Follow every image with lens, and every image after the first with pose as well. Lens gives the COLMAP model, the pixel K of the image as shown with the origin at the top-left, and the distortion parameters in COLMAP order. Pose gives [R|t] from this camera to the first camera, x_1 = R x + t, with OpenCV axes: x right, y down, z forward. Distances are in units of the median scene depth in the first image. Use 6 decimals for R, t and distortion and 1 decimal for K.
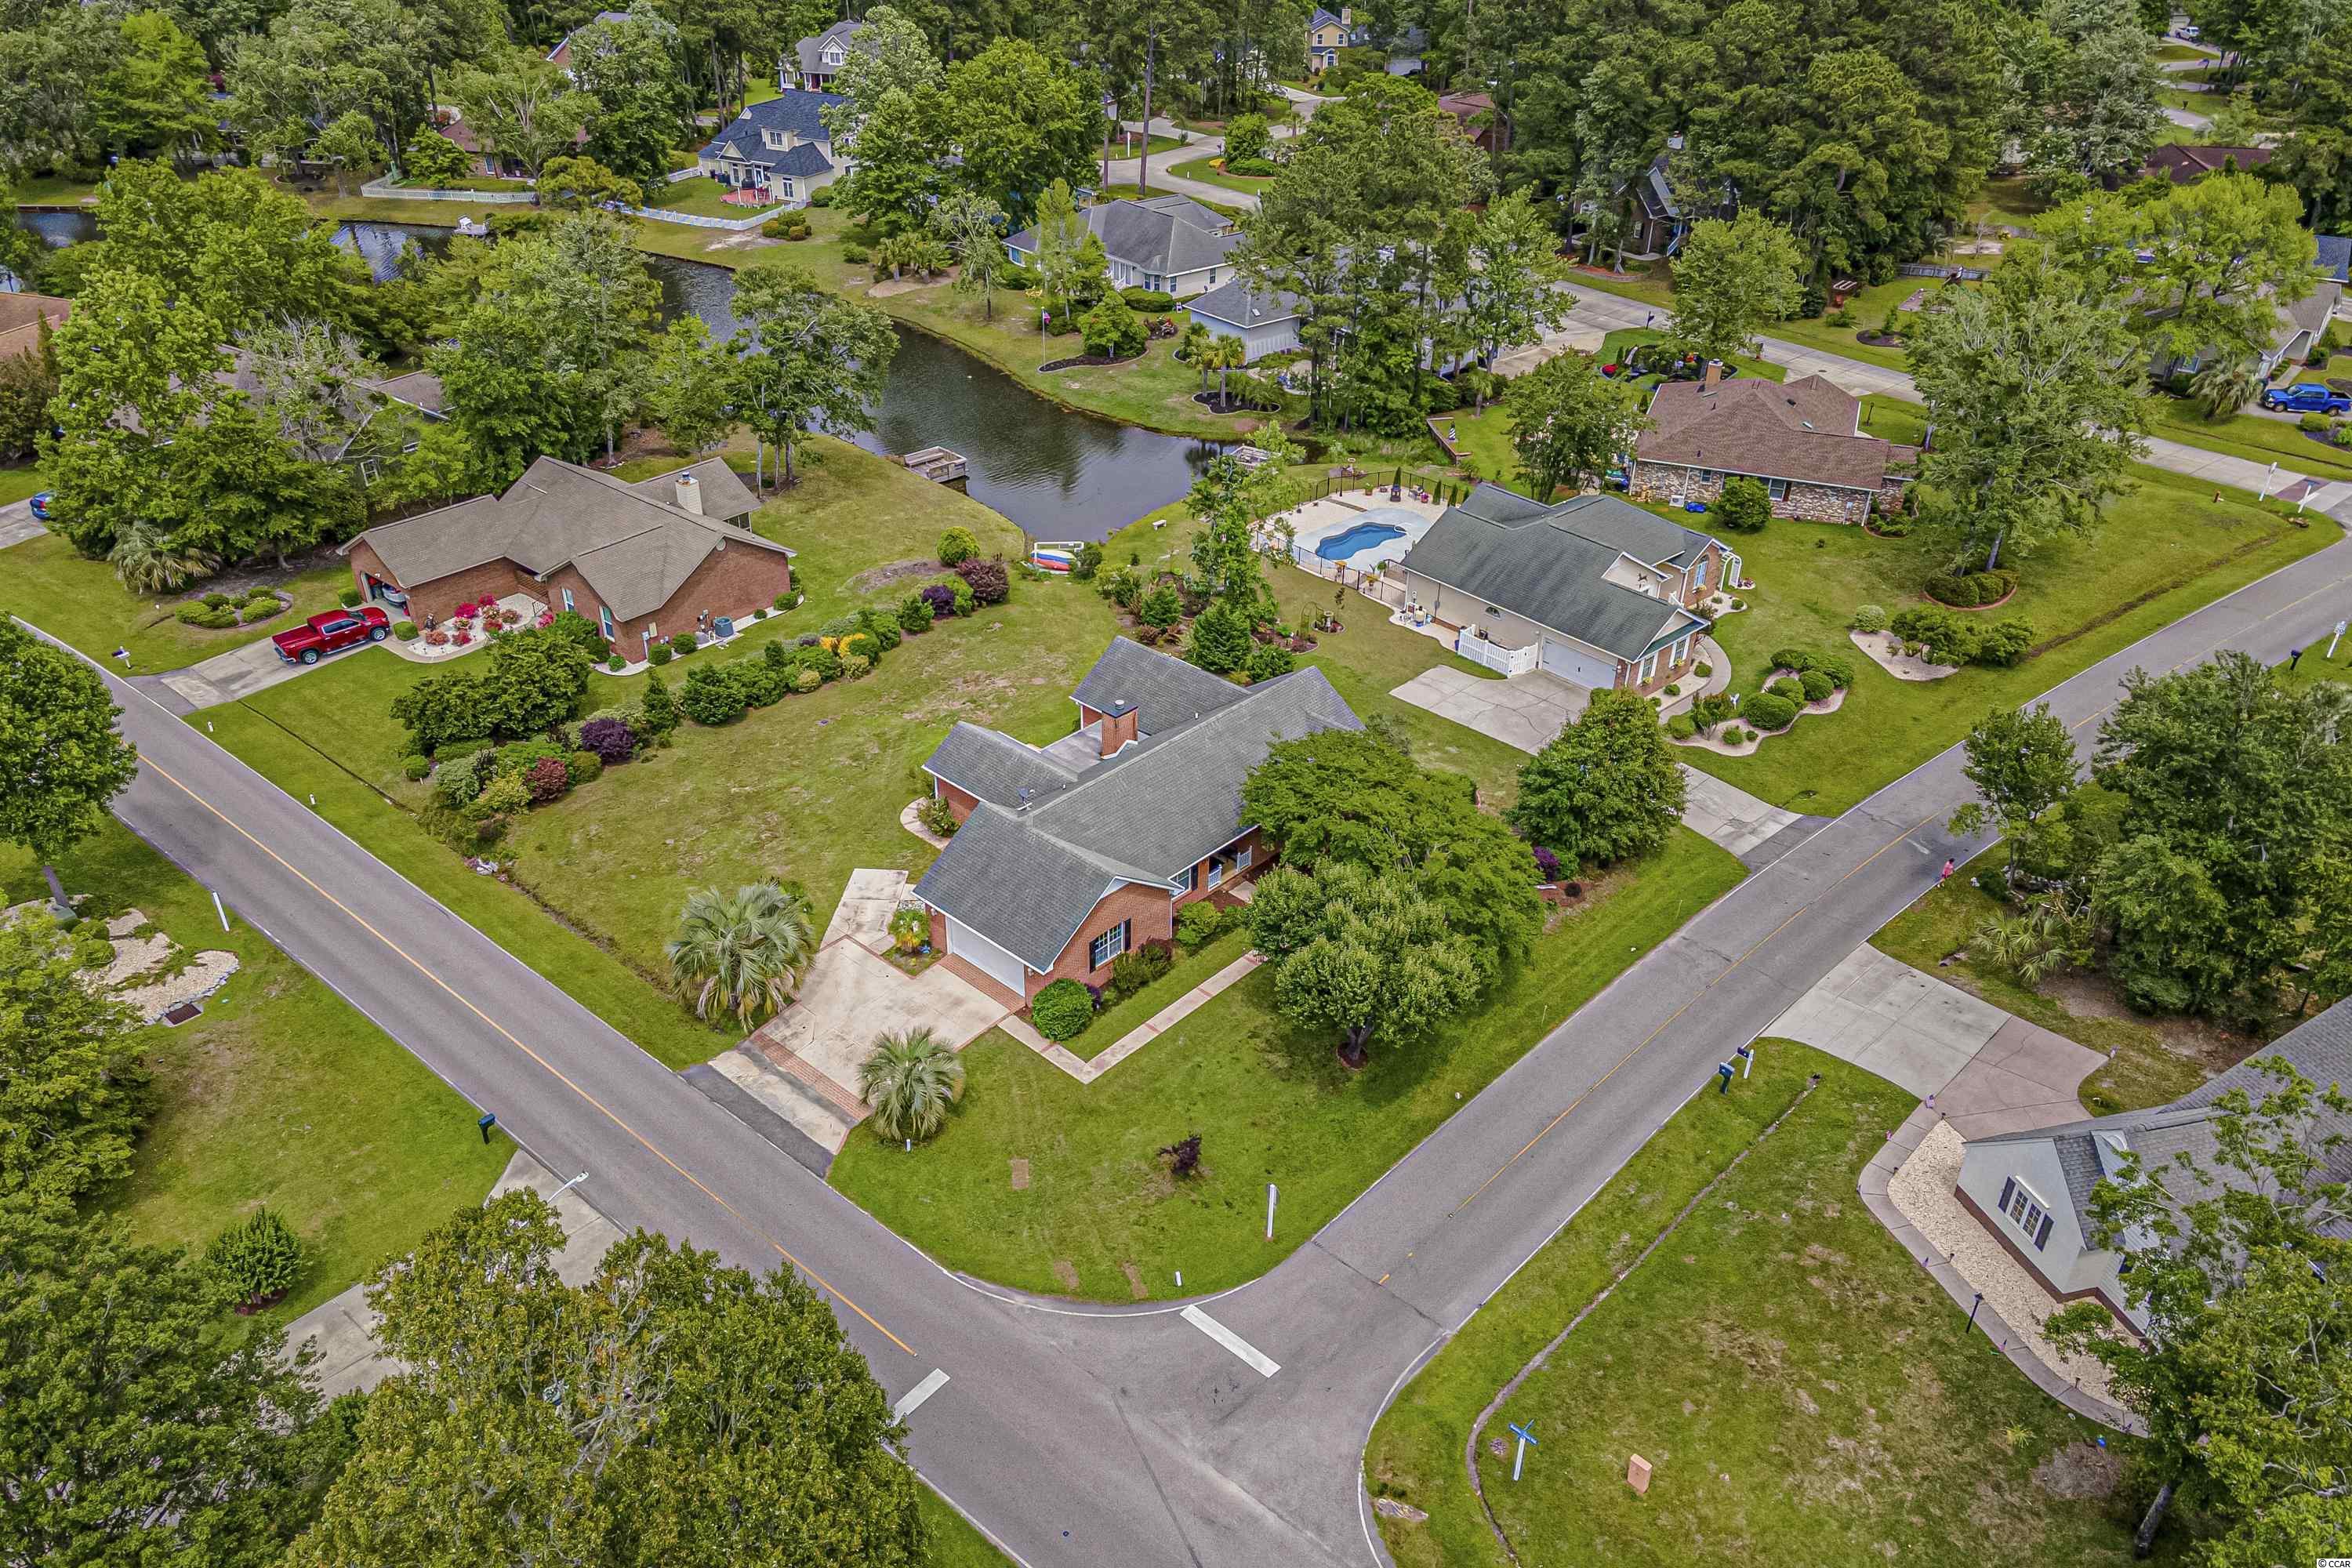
lens RADIAL K [[1731.5, 0, 1176.0], [0, 1731.5, 784.0], [0, 0, 1]] dist [0.029972, 0.003376]
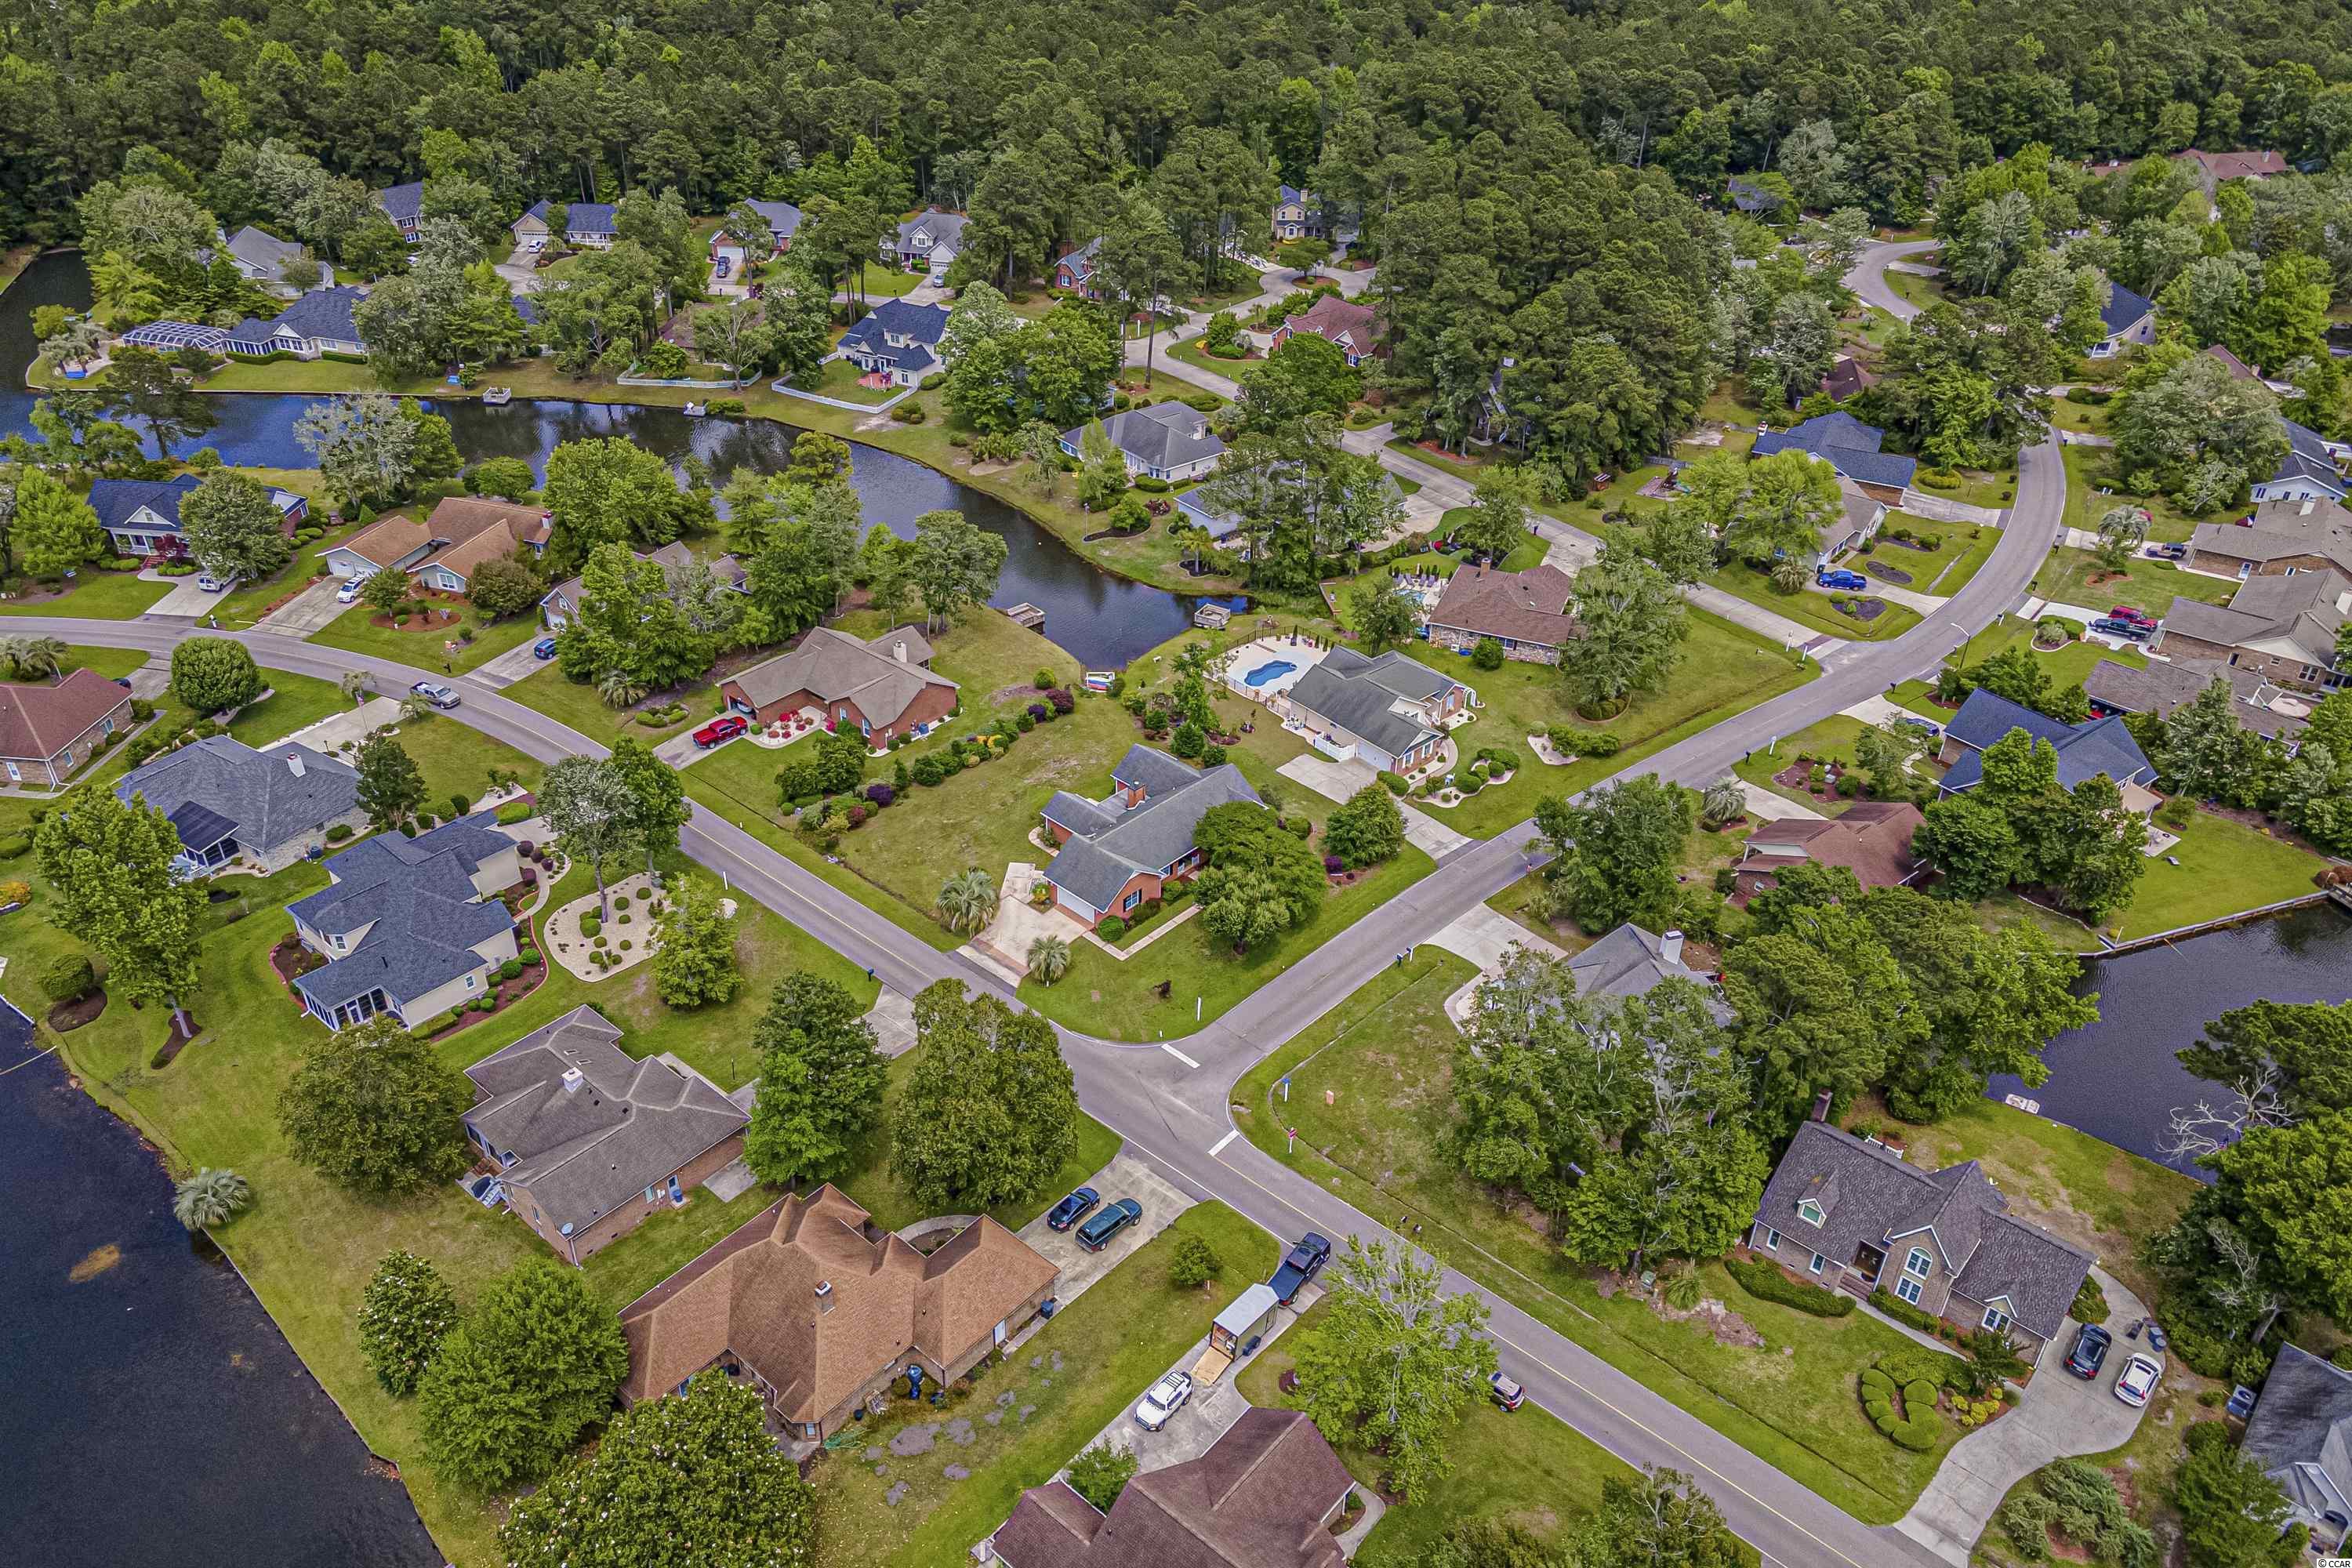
lens RADIAL K [[1731.5, 0, 1176.0], [0, 1731.5, 784.0], [0, 0, 1]] dist [0.029972, 0.003376]
pose [[0.999952, 0.009689, 0.001467, 0.009534], [-0.009727, 0.999557, 0.028125, -0.085905], [-0.001194, -0.028138, 0.999603, -0.876156]]
